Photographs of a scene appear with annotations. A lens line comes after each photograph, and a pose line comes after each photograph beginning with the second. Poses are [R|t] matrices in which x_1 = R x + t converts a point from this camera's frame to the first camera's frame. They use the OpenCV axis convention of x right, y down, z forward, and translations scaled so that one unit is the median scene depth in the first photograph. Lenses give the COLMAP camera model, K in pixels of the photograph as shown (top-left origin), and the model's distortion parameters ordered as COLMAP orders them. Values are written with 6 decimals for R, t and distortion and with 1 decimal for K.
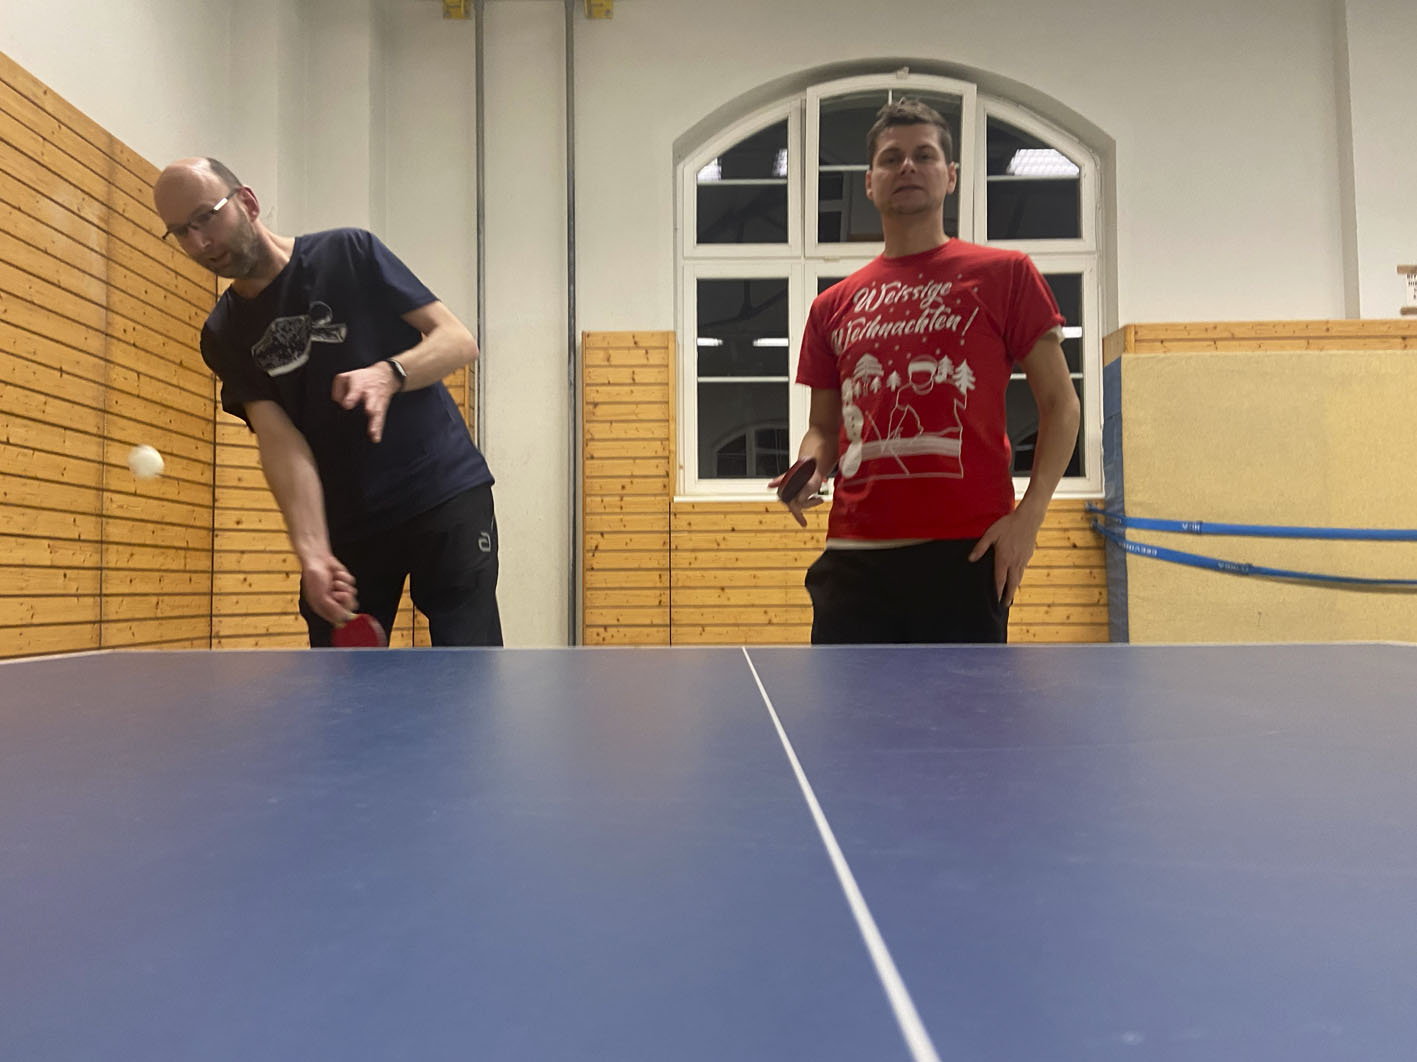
lens RADIAL K [[1172.2, 0, 710.1], [0, 1172.2, 545.4], [0, 0, 1]] dist [0.110111, -0.140938]
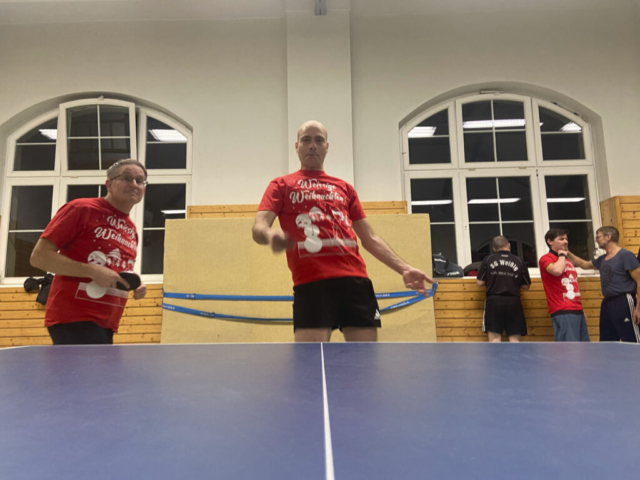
lens RADIAL K [[529.4, 0, 333.1], [0, 529.4, 239.3], [0, 0, 1]] dist [0.110111, -0.140938]
pose [[0.999639, -0.014587, 0.022563, 0.577212], [0.017022, 0.993583, -0.111815, -0.004806], [-0.020787, 0.112158, 0.993473, -0.004794]]
